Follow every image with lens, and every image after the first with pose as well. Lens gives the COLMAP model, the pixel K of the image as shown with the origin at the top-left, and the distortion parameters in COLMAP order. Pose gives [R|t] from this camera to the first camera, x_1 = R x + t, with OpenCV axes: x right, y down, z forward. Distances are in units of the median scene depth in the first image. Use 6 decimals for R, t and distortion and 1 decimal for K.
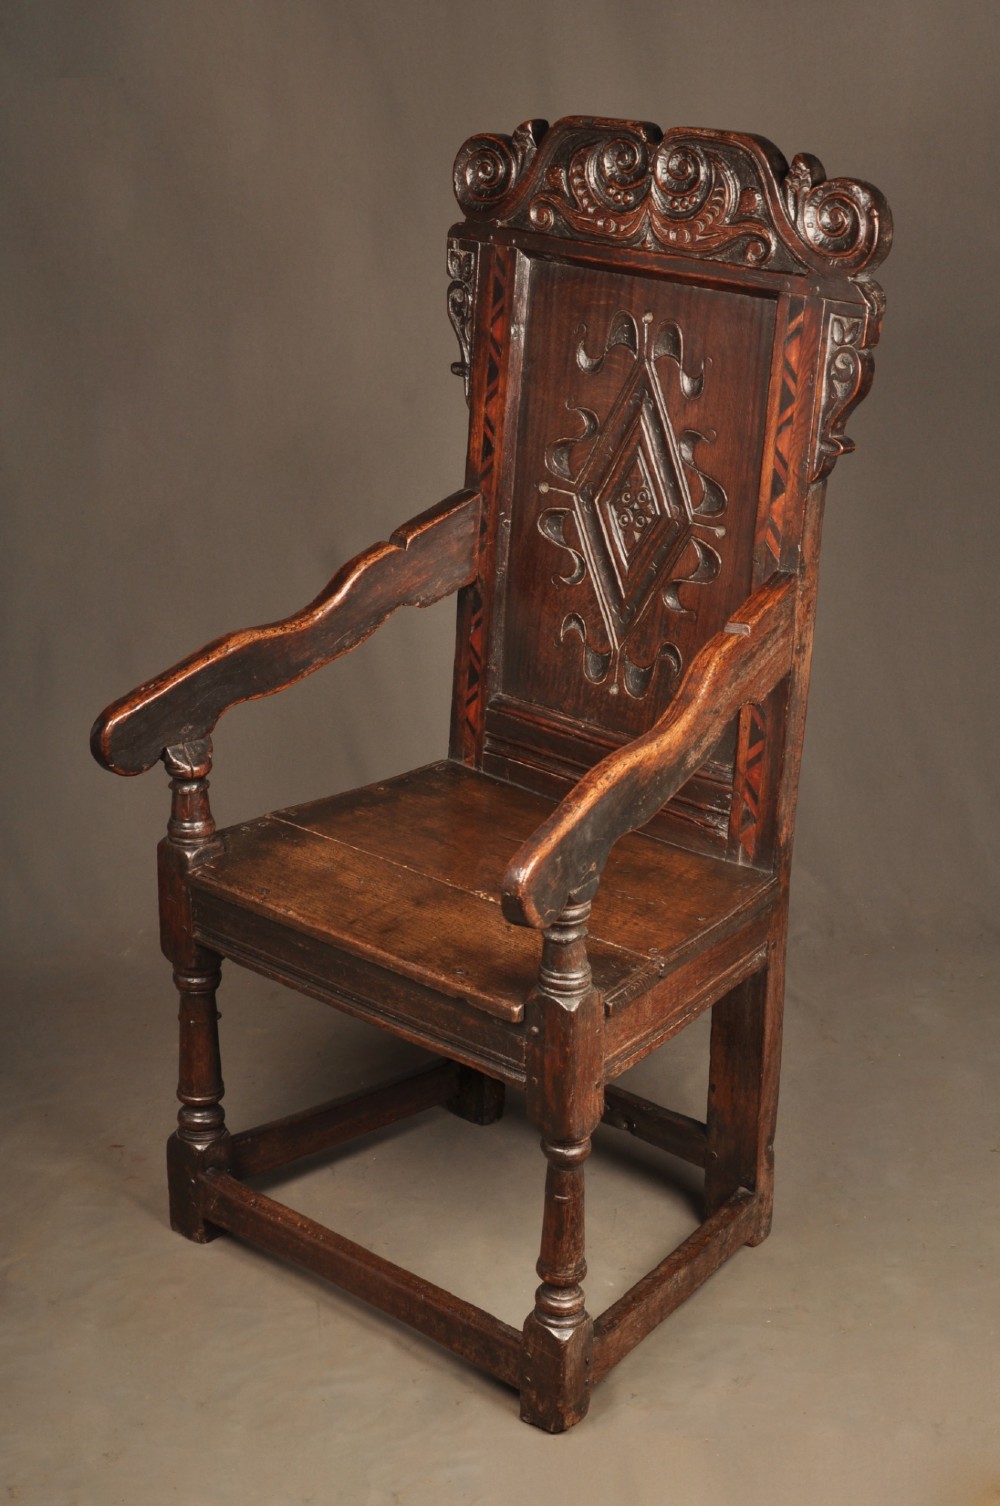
lens RADIAL K [[2583.3, 0, 505.6], [0, 2583.3, 751.4], [0, 0, 1]] dist [0.224899, 0.000000]
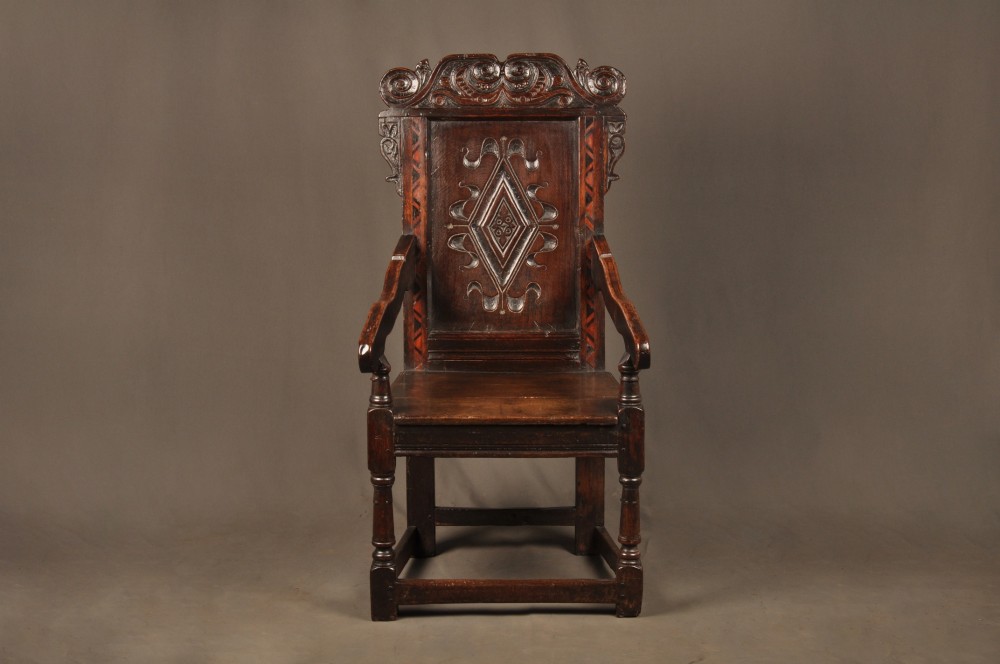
lens RADIAL K [[1715.3, 0, 501.4], [0, 1715.3, 335.4], [0, 0, 1]] dist [0.224899, 0.000000]
pose [[0.742221, -0.141358, 0.655077, -0.933261], [0.246762, 0.966469, -0.071035, 0.100279], [-0.623070, 0.214372, 0.752215, -0.071125]]
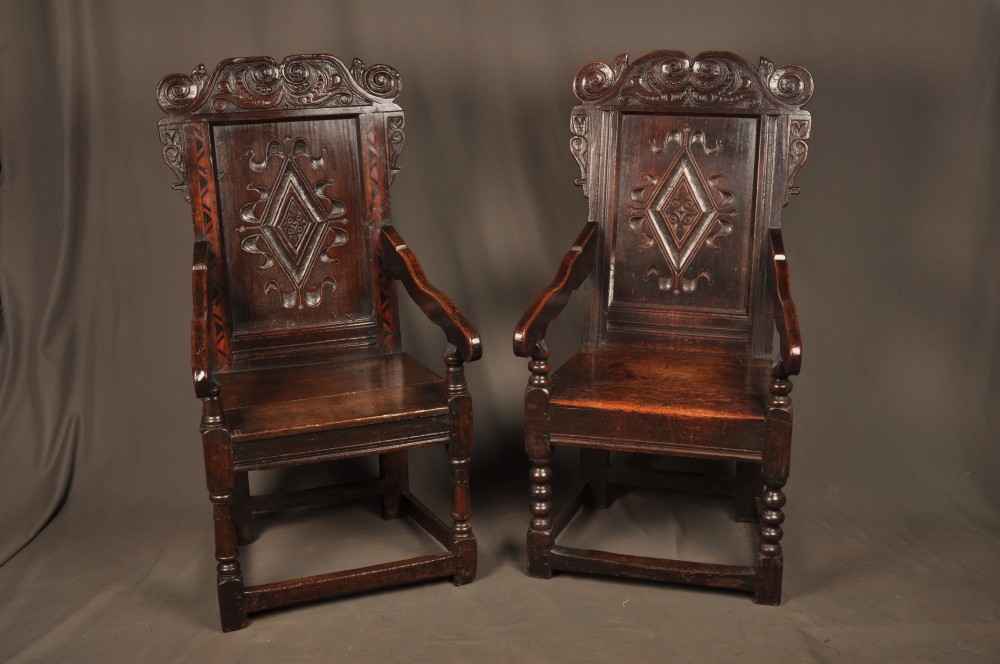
lens RADIAL K [[1217.2, 0, 498.6], [0, 1217.2, 339.0], [0, 0, 1]] dist [0.070997, 0.000000]
pose [[0.487076, -0.273478, 0.829437, -0.787669], [0.335983, 0.935295, 0.111079, -0.059812], [-0.806146, 0.224573, 0.547444, 0.304133]]
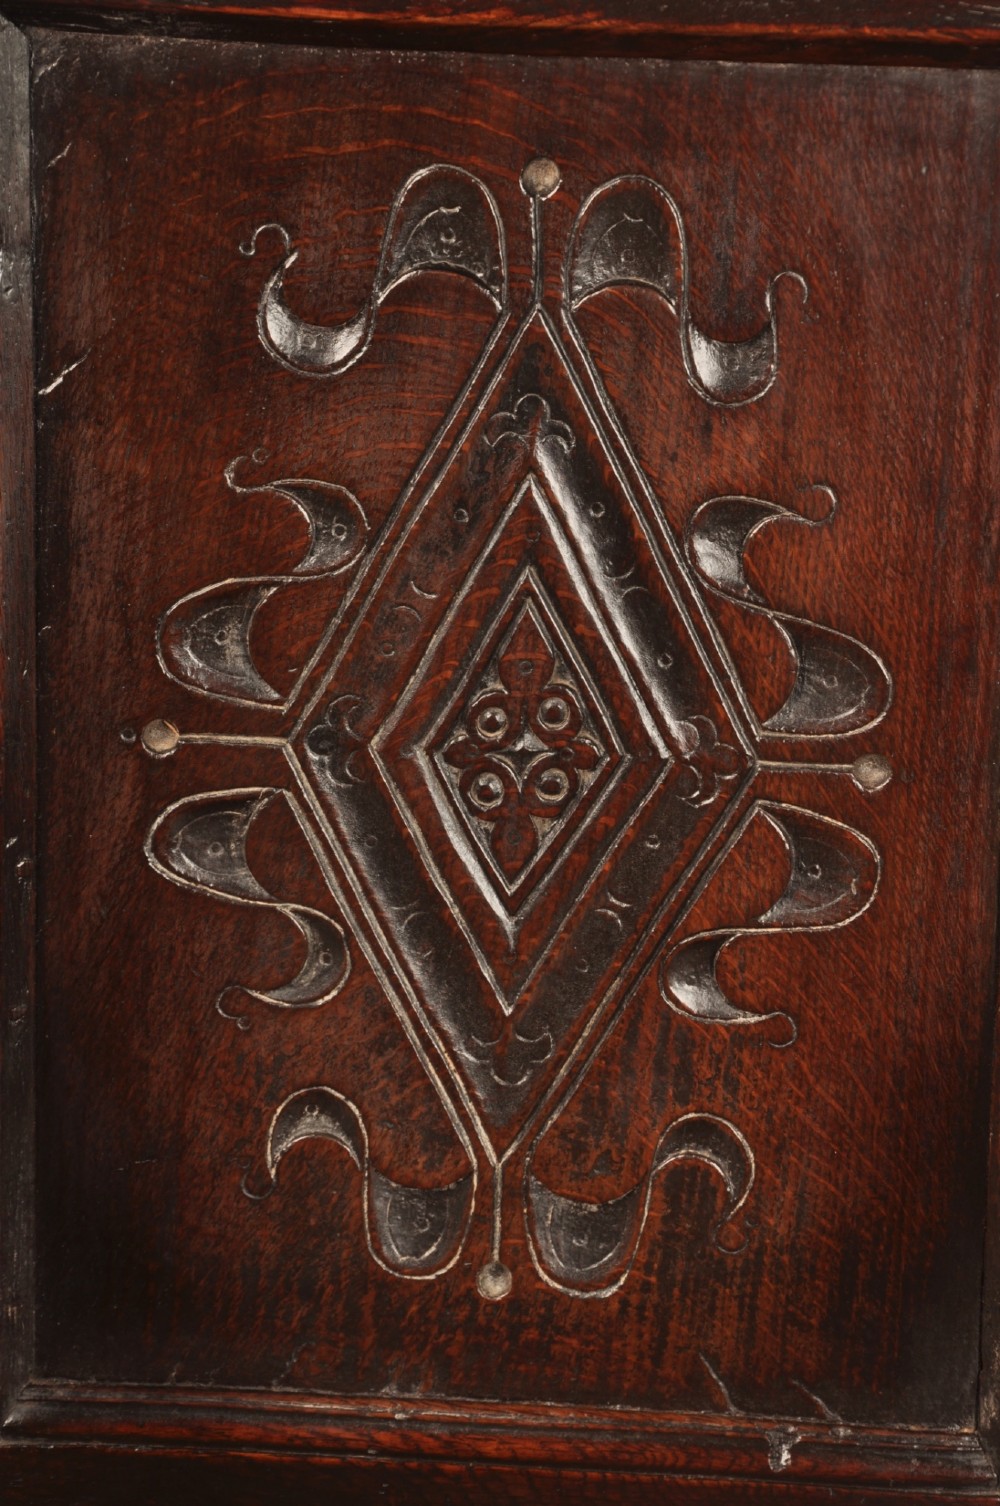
lens RADIAL K [[4721.6, 0, 504.4], [0, 4721.6, 754.6], [0, 0, 1]] dist [0.863061, 0.000000]
pose [[0.767133, -0.253594, 0.589234, -0.309095], [0.208555, 0.967238, 0.144758, -0.183491], [-0.606640, 0.011839, 0.794889, 0.539003]]
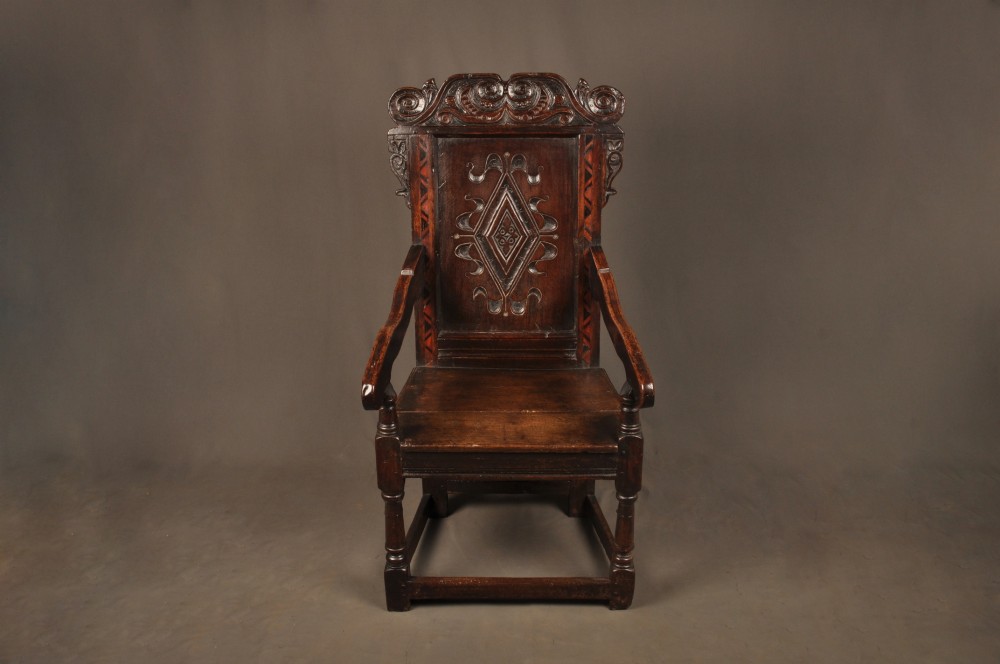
lens RADIAL K [[922.1, 0, 498.4], [0, 922.1, 334.3], [0, 0, 1]] dist [-0.098433, 0.000000]
pose [[0.746331, -0.255811, 0.614452, -0.498253], [0.247383, 0.963669, 0.100719, -0.095523], [-0.617893, 0.076835, 0.782499, 0.370023]]
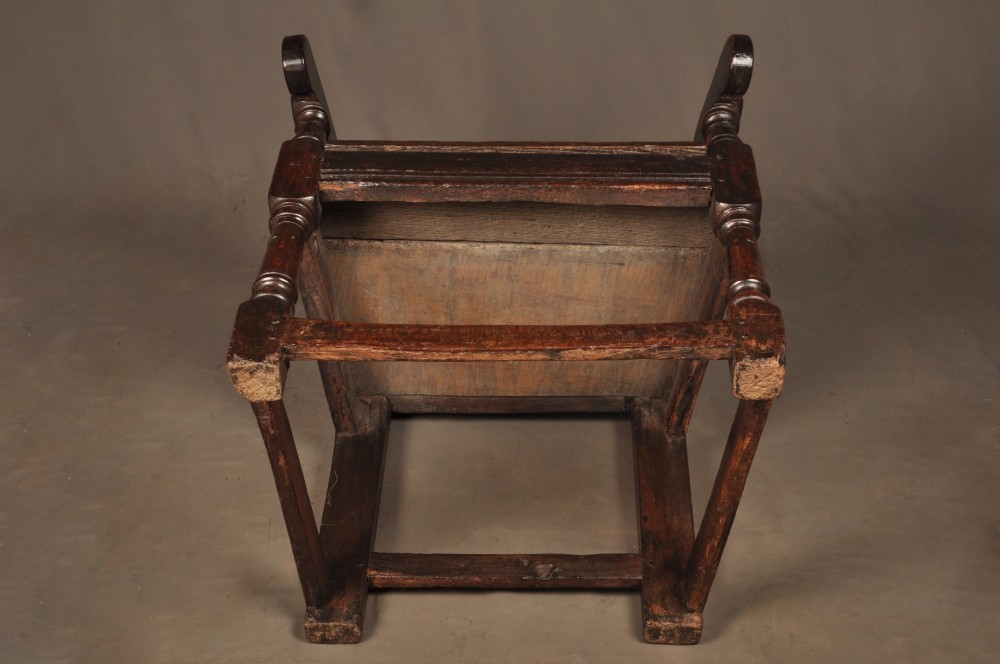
lens RADIAL K [[1715.3, 0, 496.4], [0, 1715.3, 331.2], [0, 0, 1]] dist [0.224899, 0.000000]
pose [[0.737823, 0.553220, 0.386735, -0.324916], [0.216390, 0.348847, -0.911856, 0.819262], [-0.639369, 0.756474, 0.137676, 0.913421]]
